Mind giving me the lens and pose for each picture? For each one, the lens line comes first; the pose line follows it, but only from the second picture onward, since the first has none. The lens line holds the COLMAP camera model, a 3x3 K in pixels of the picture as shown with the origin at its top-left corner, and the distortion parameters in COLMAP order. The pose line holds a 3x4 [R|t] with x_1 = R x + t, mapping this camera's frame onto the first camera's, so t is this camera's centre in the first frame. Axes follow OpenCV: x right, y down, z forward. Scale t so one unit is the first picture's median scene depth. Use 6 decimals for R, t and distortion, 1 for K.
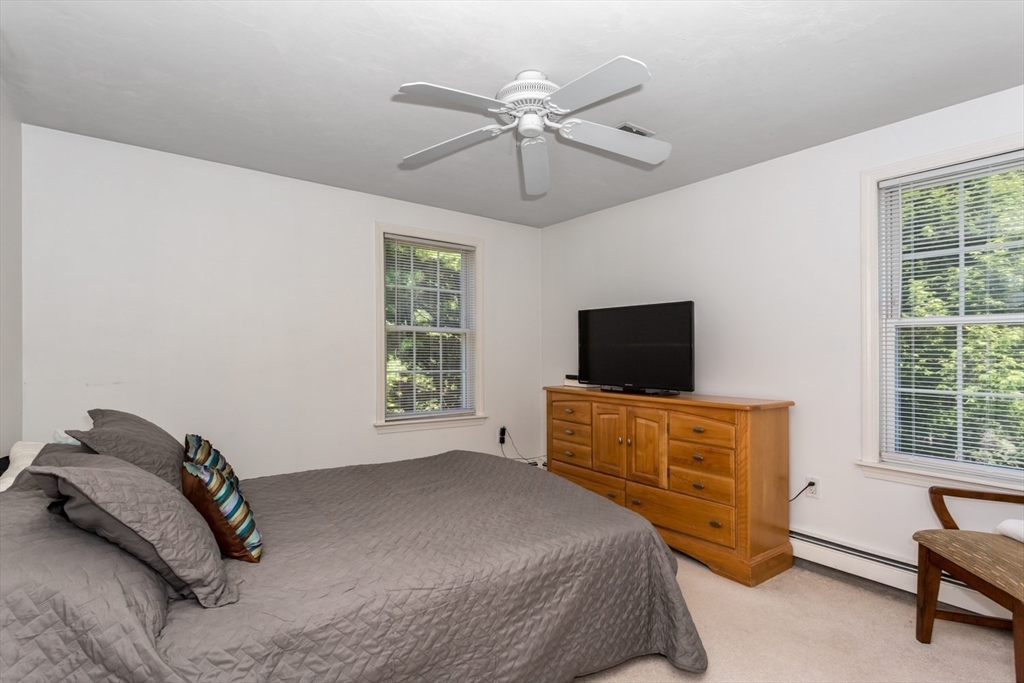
lens RADIAL K [[481.3, 0, 514.4], [0, 481.3, 365.7], [0, 0, 1]] dist [-0.000116, 0.000046]
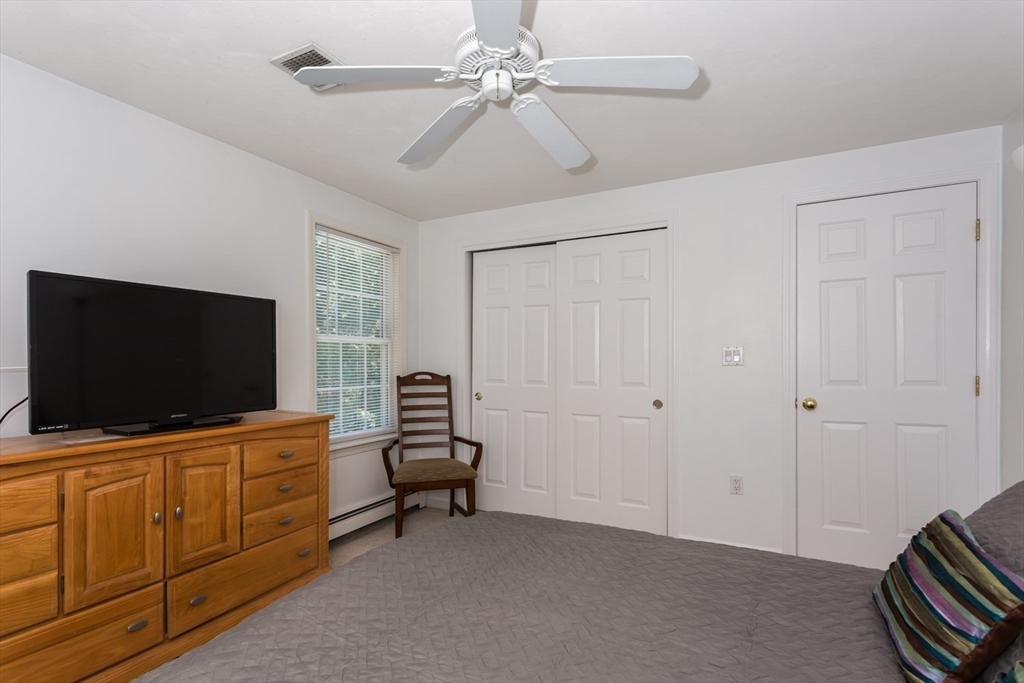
lens RADIAL K [[481.3, 0, 514.4], [0, 481.3, 365.7], [0, 0, 1]] dist [-0.000116, 0.000046]
pose [[-0.459010, -0.043744, 0.887353, -0.558846], [-0.016478, 0.999034, 0.040726, -0.066992], [-0.888278, 0.004072, -0.459288, 1.025601]]
